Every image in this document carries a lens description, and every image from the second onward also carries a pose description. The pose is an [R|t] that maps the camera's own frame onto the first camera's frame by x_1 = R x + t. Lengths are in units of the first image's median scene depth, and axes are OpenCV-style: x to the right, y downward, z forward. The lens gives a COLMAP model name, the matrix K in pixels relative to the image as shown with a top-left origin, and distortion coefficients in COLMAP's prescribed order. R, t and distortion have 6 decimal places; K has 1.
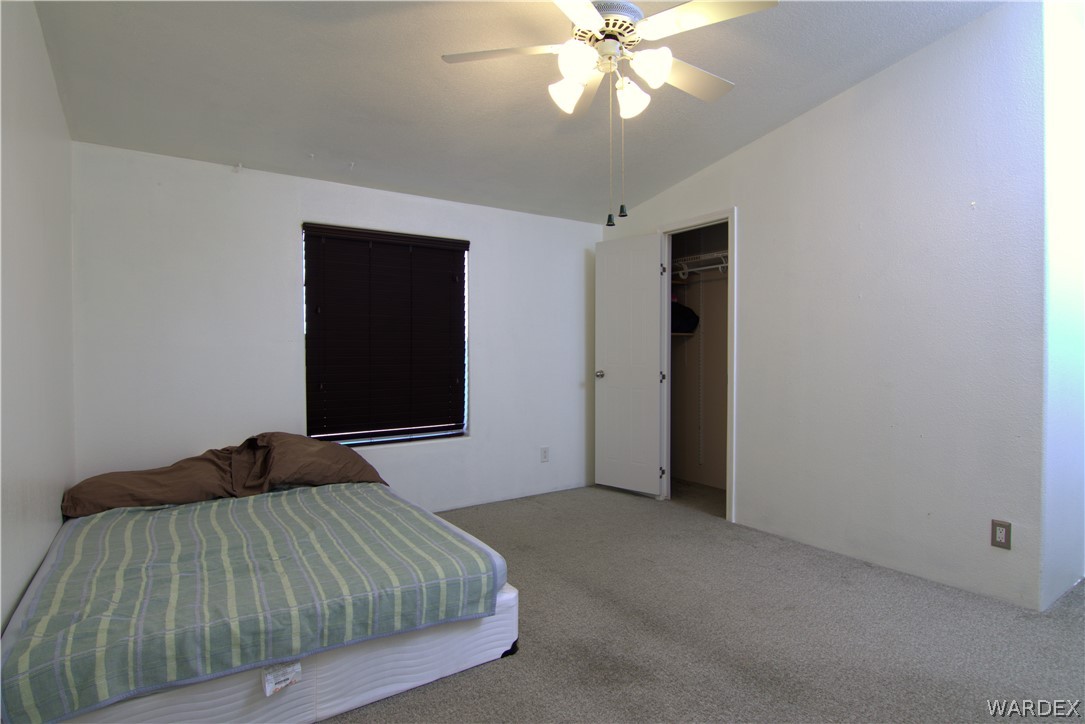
lens RADIAL K [[562.6, 0, 542.5], [0, 562.6, 362.0], [0, 0, 1]] dist [0.001343, 0.000067]
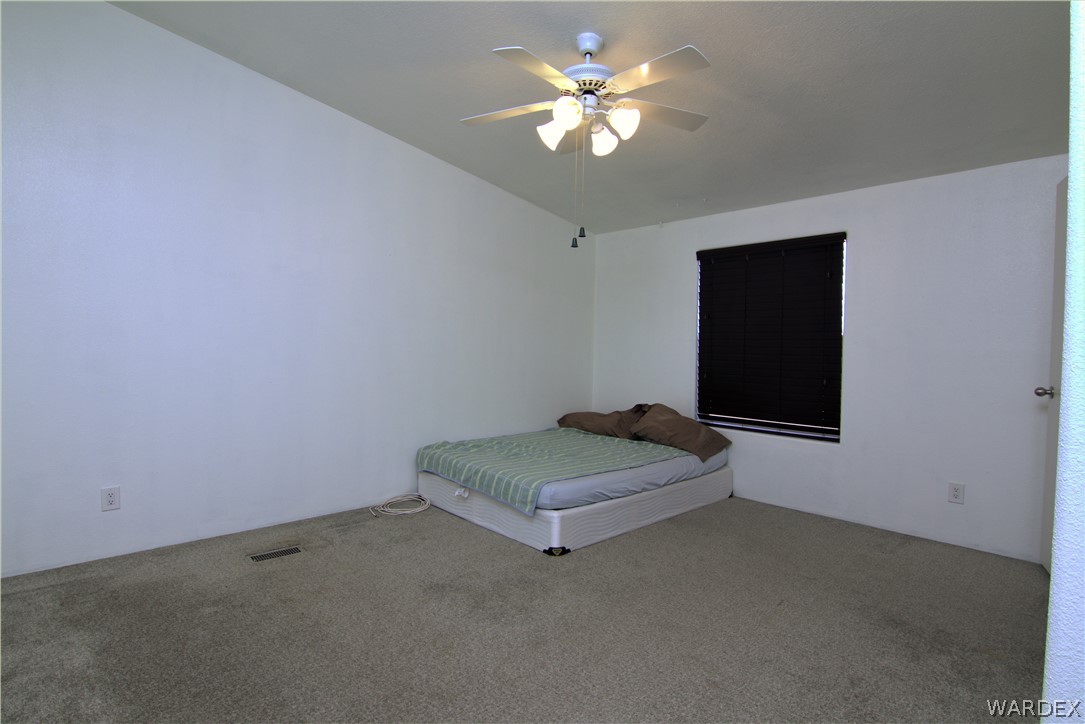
lens RADIAL K [[548.1, 0, 548.0], [0, 548.1, 363.0], [0, 0, 1]] dist [-0.000758, -0.014732]
pose [[0.163823, 0.036279, -0.985822, 0.868623], [-0.035411, 0.998896, 0.030875, -0.013392], [0.985854, 0.029851, 0.164927, 0.490274]]
